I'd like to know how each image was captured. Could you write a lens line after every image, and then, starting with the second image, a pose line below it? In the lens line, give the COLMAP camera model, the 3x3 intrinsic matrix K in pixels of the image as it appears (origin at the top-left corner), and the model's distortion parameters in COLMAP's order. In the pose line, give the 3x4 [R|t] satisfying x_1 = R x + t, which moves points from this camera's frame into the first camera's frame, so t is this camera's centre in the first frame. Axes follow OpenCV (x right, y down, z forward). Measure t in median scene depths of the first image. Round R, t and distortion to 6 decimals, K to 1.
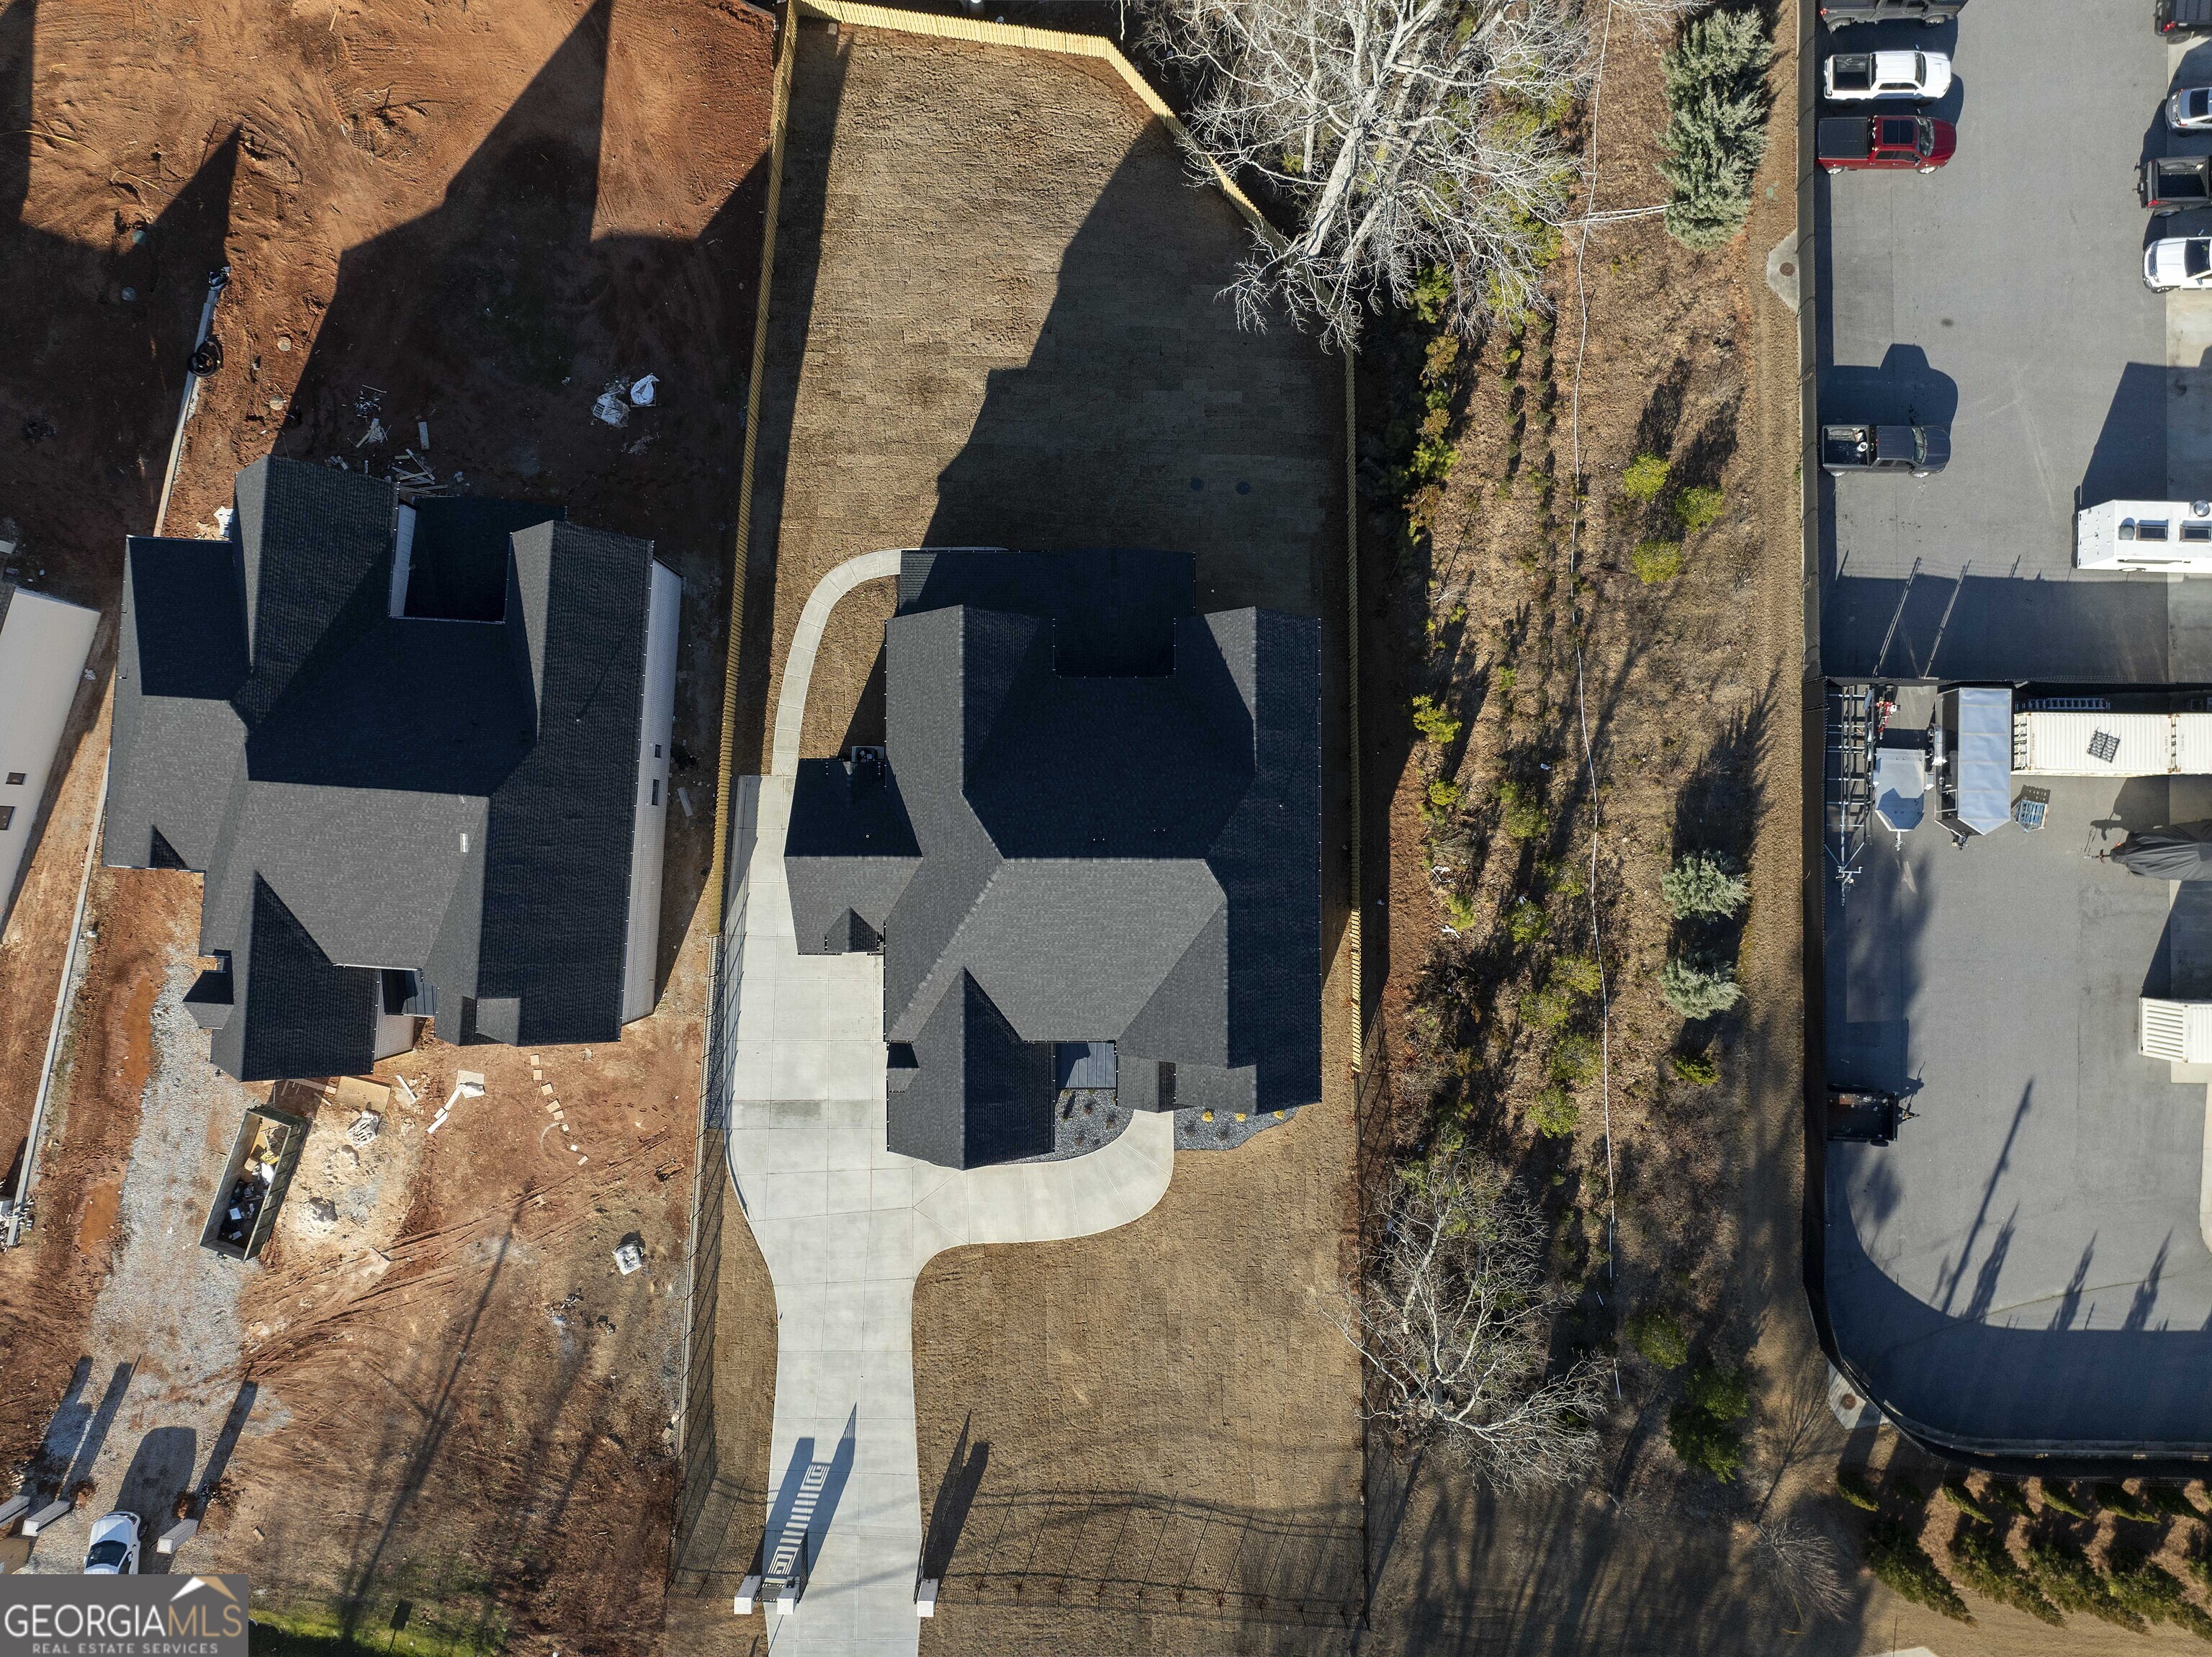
lens RADIAL K [[1526.9, 0, 1115.8], [0, 1526.9, 818.9], [0, 0, 1]] dist [-0.008008, -0.003403]
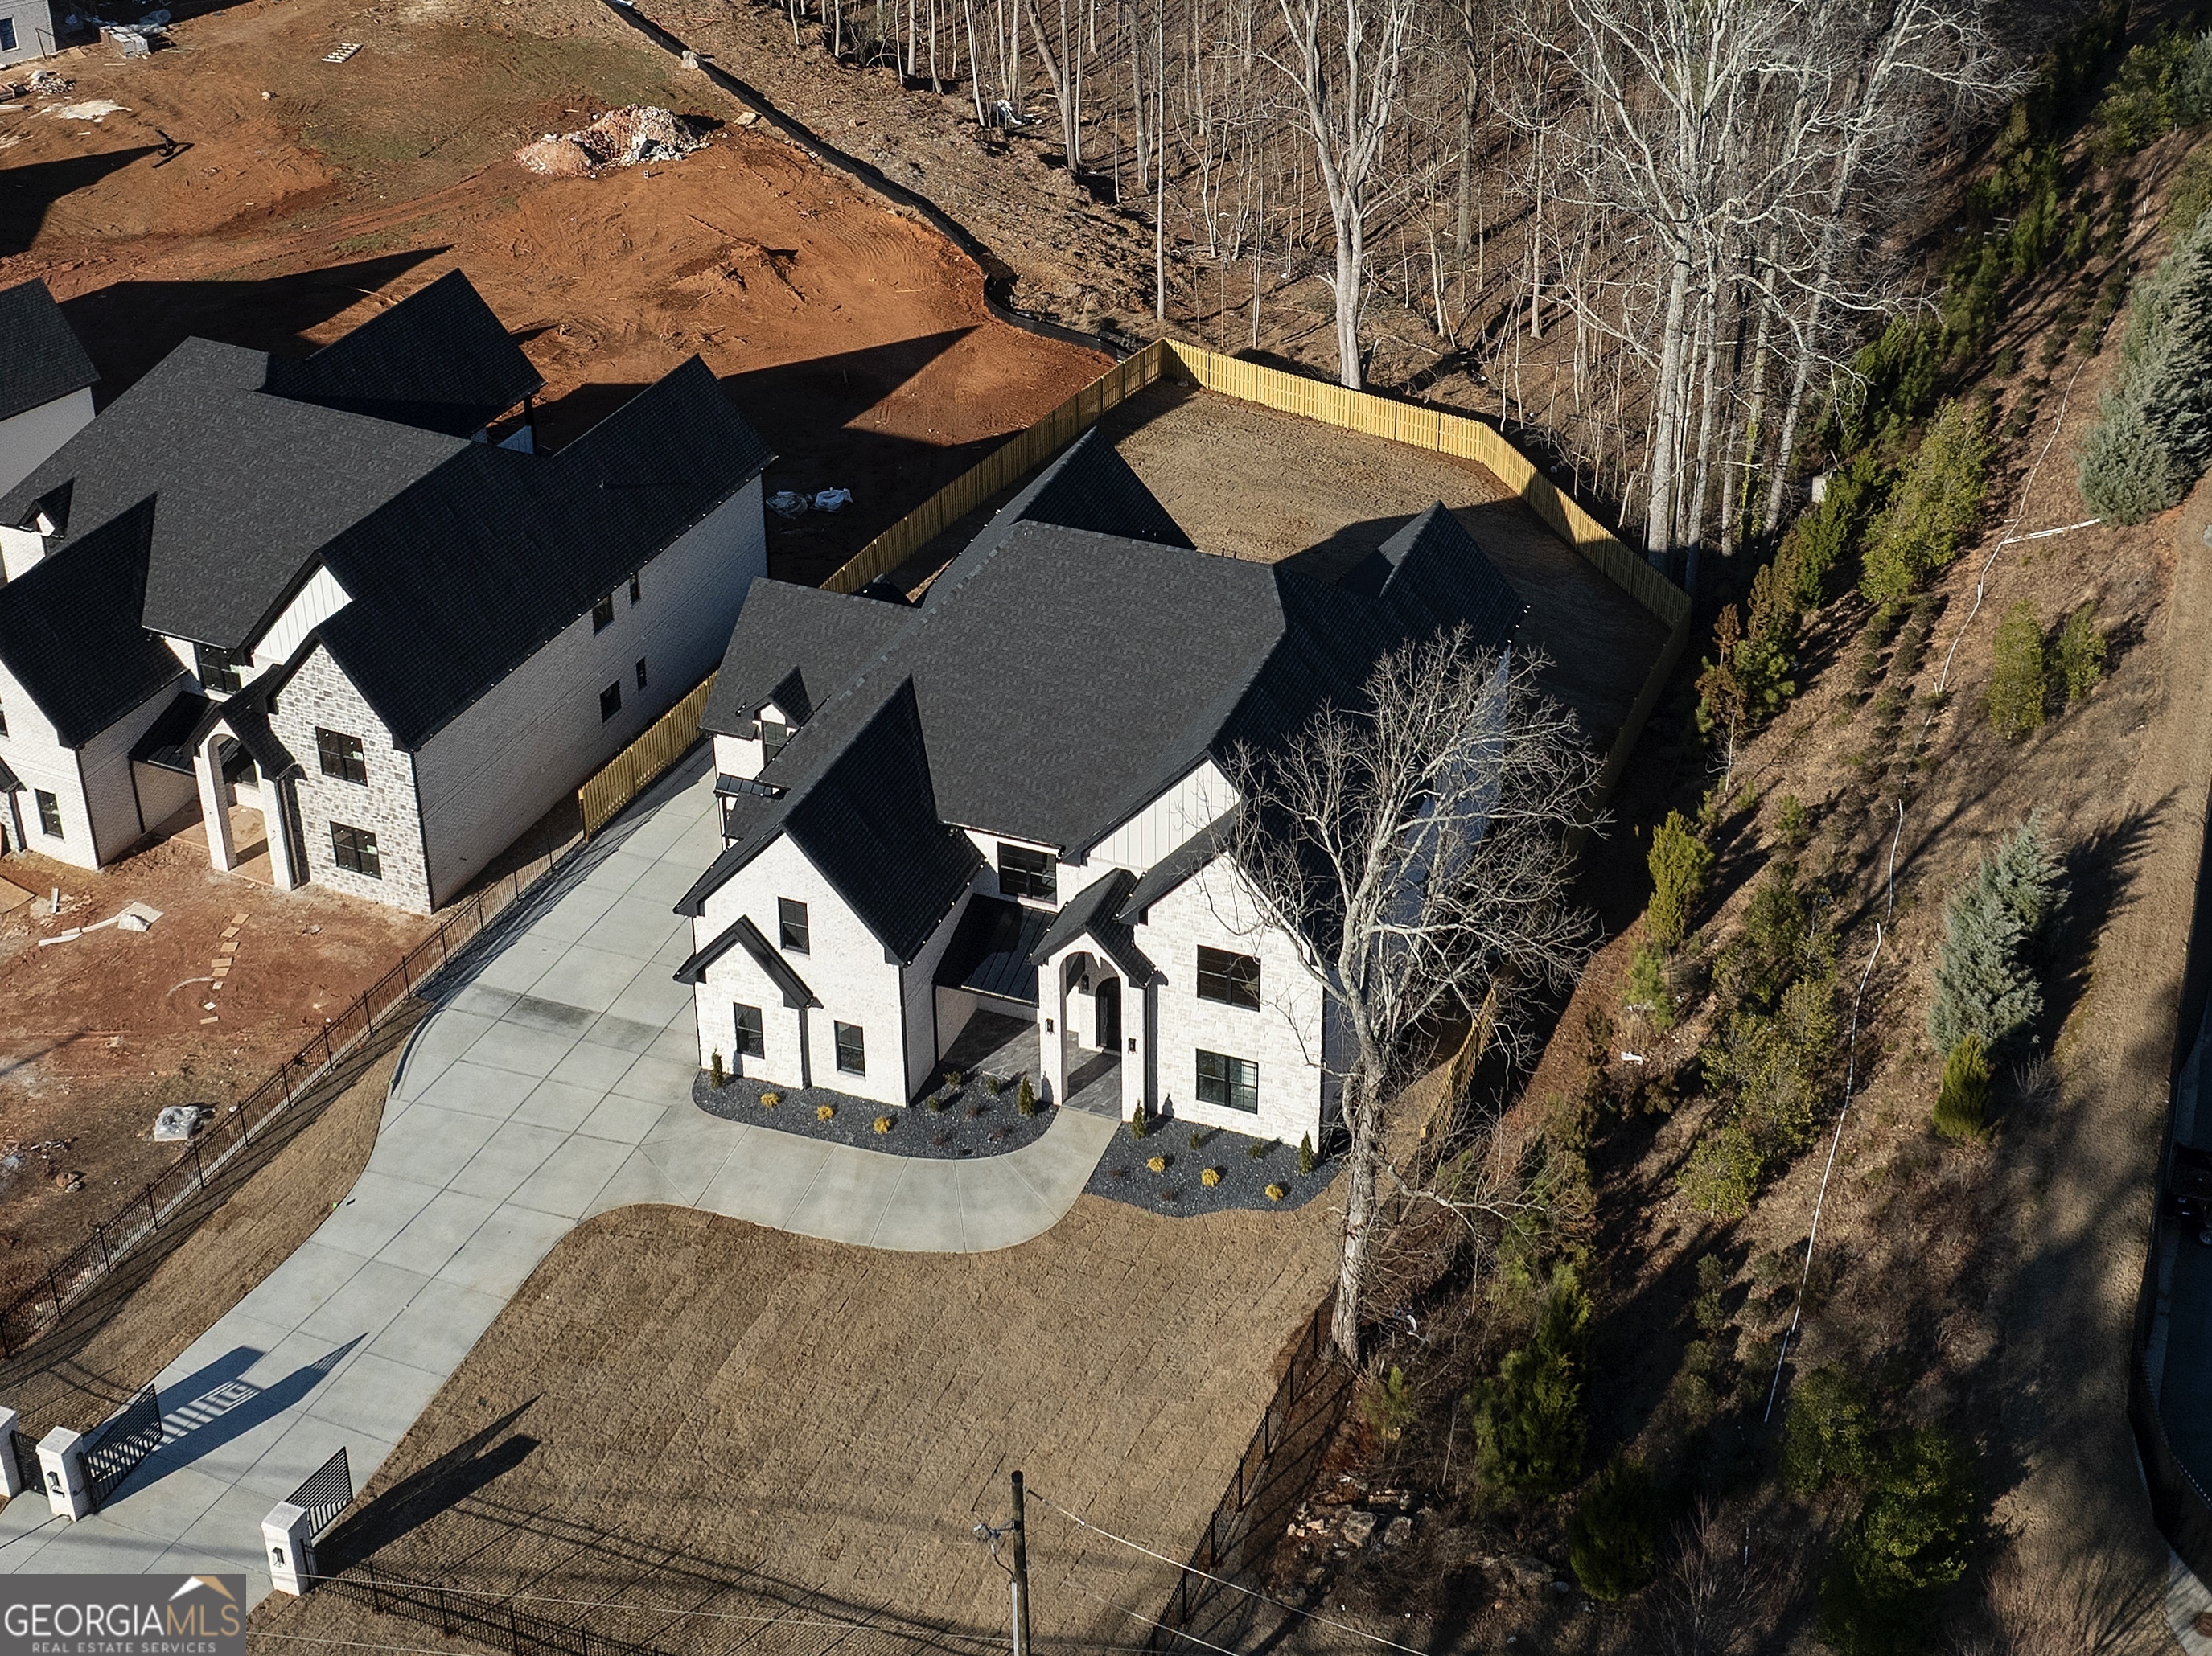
lens RADIAL K [[2954.7, 0, 1176.2], [0, 2954.7, 490.9], [0, 0, 1]] dist [0.011250, -0.096810]
pose [[0.937749, 0.157510, -0.309544, 0.382831], [-0.347122, 0.454633, -0.820253, 1.017952], [0.011530, 0.876641, 0.481006, 0.228126]]
